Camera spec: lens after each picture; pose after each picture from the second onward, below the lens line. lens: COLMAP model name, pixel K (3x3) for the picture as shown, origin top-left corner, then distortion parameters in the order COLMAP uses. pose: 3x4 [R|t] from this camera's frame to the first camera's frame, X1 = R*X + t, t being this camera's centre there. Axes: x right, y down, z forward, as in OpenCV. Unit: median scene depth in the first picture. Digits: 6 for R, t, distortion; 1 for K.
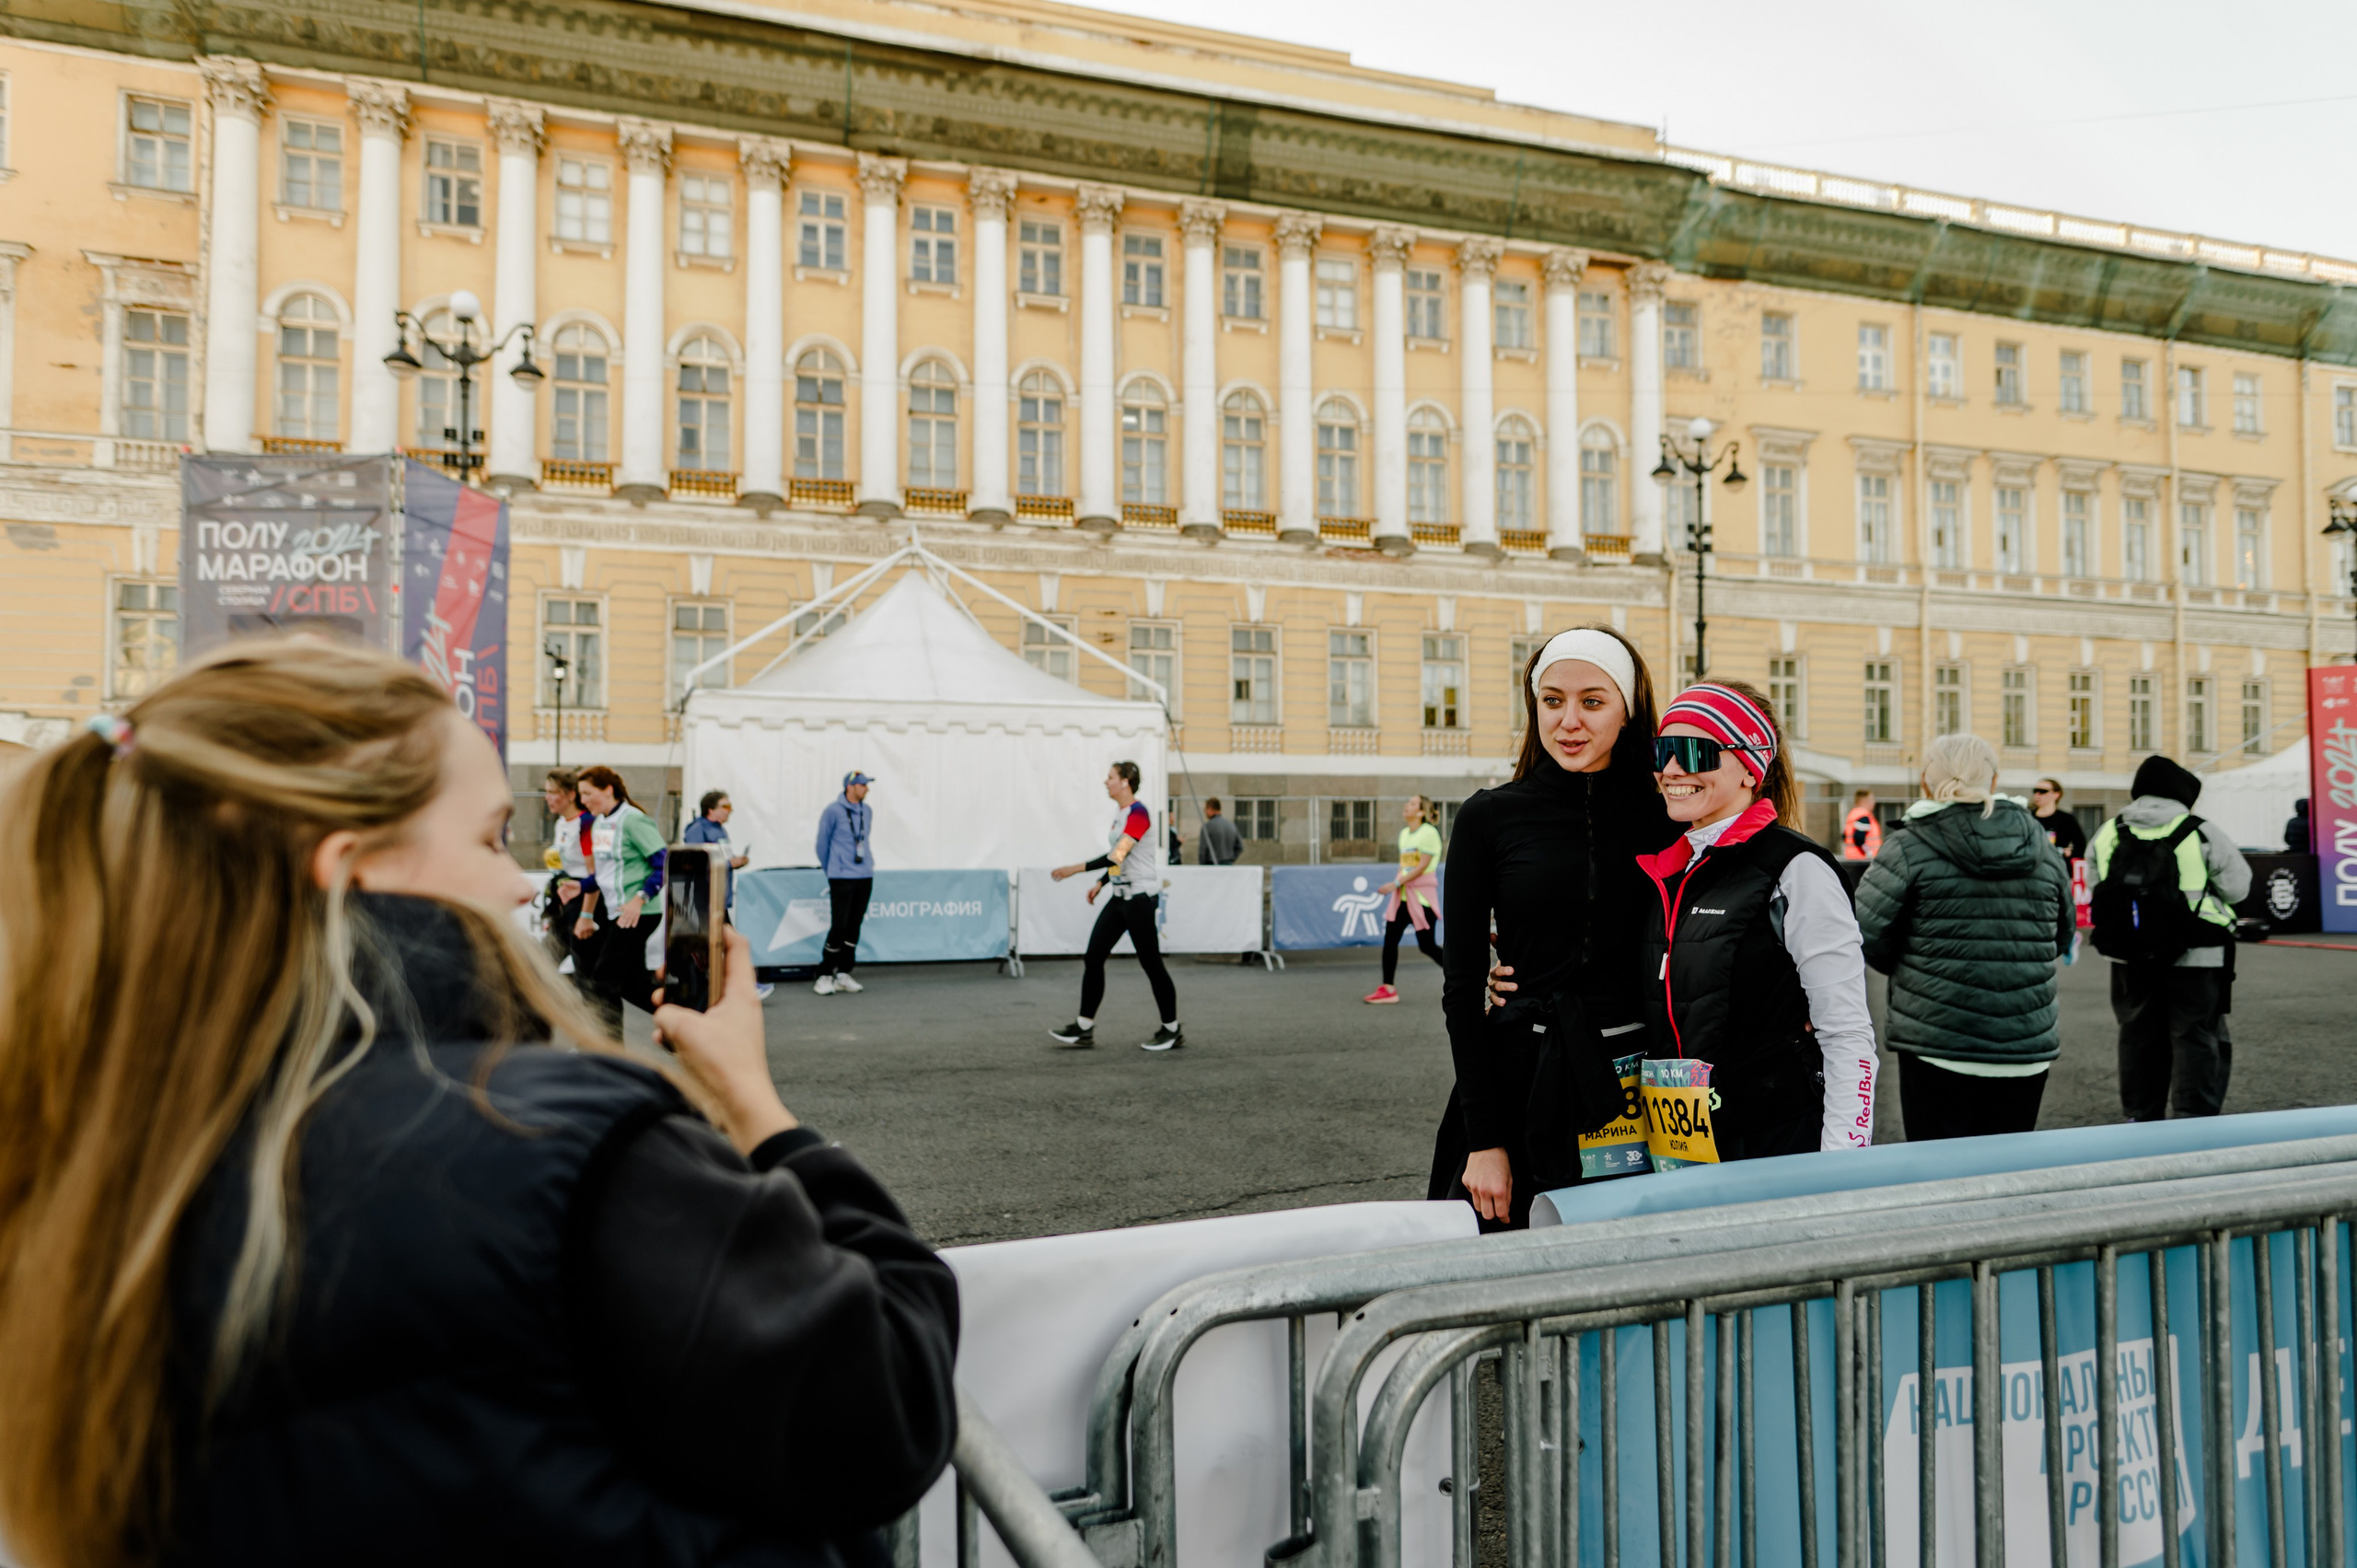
lens RADIAL K [[1268.2, 0, 1178.5], [0, 1268.2, 784.0], [0, 0, 1]] dist [0.001910, 0.000401]
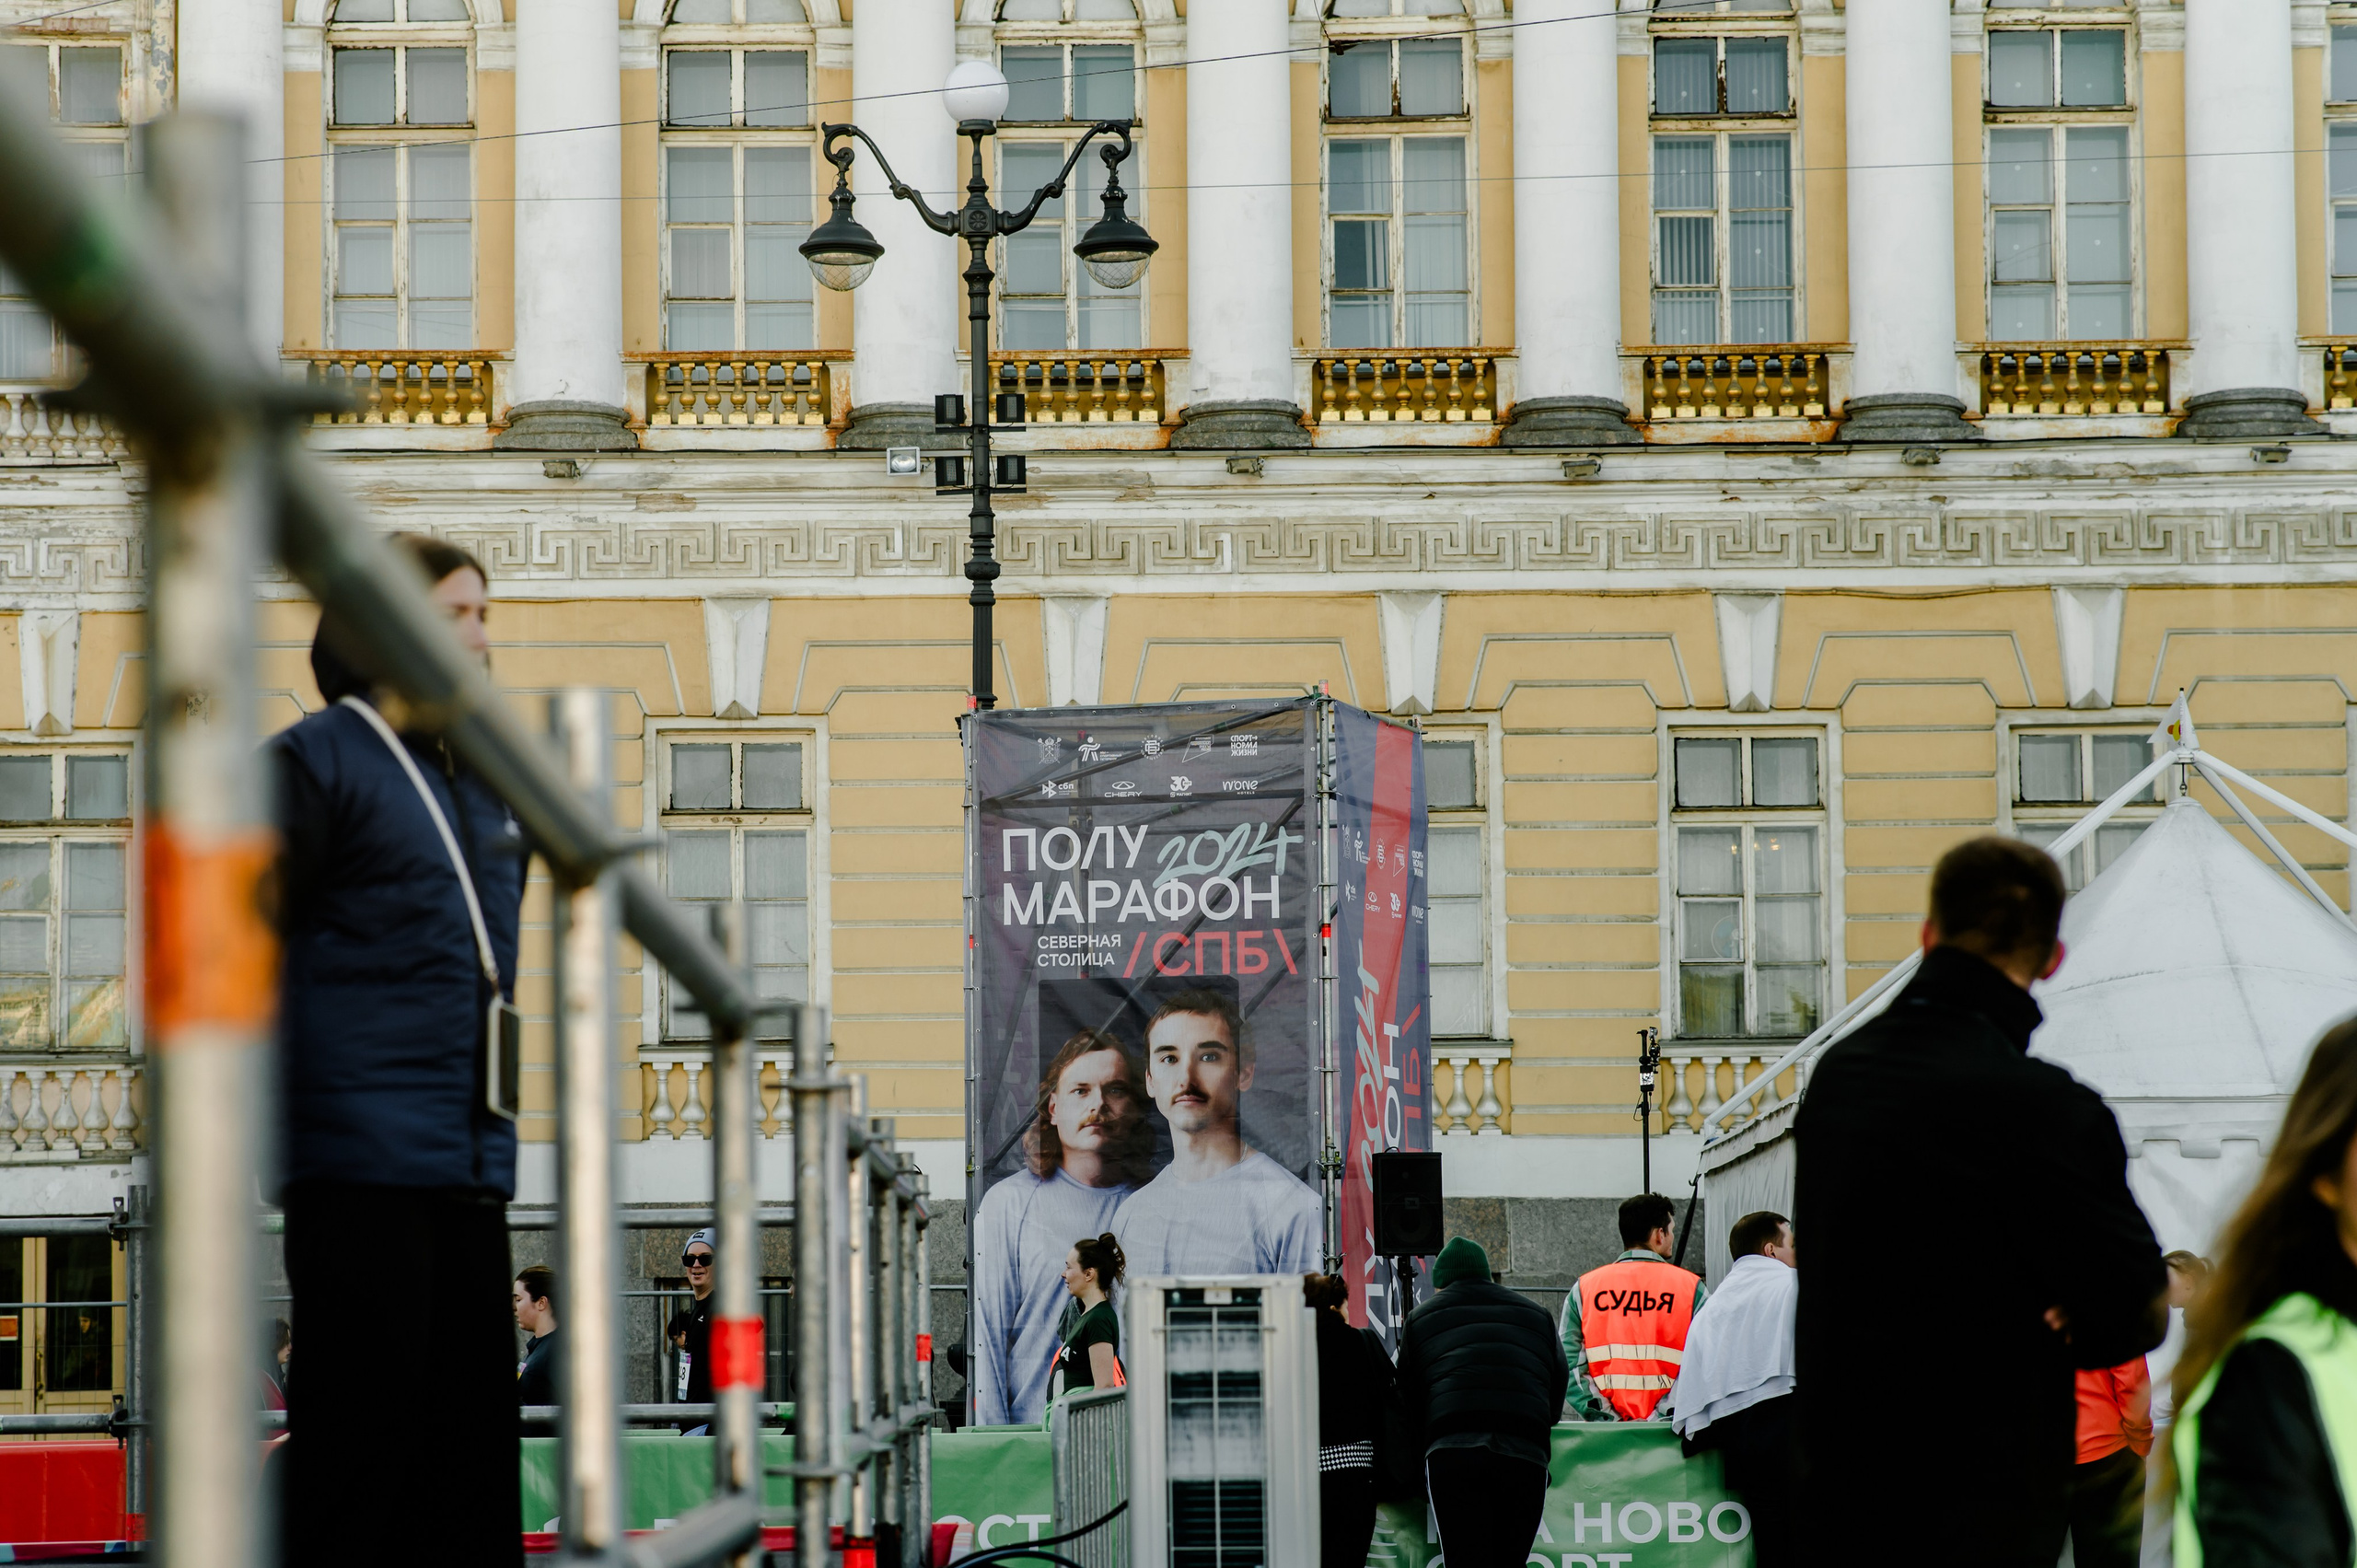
lens RADIAL K [[5549.4, 0, 1176.0], [0, 5549.4, 927.2], [0, 0, 1]] dist [0.341462, -0.422006]
pose [[0.951274, -0.033898, -0.306479, 0.043770], [0.018241, 0.998385, -0.053808, -0.010030], [0.307808, 0.045596, 0.950355, -0.681436]]
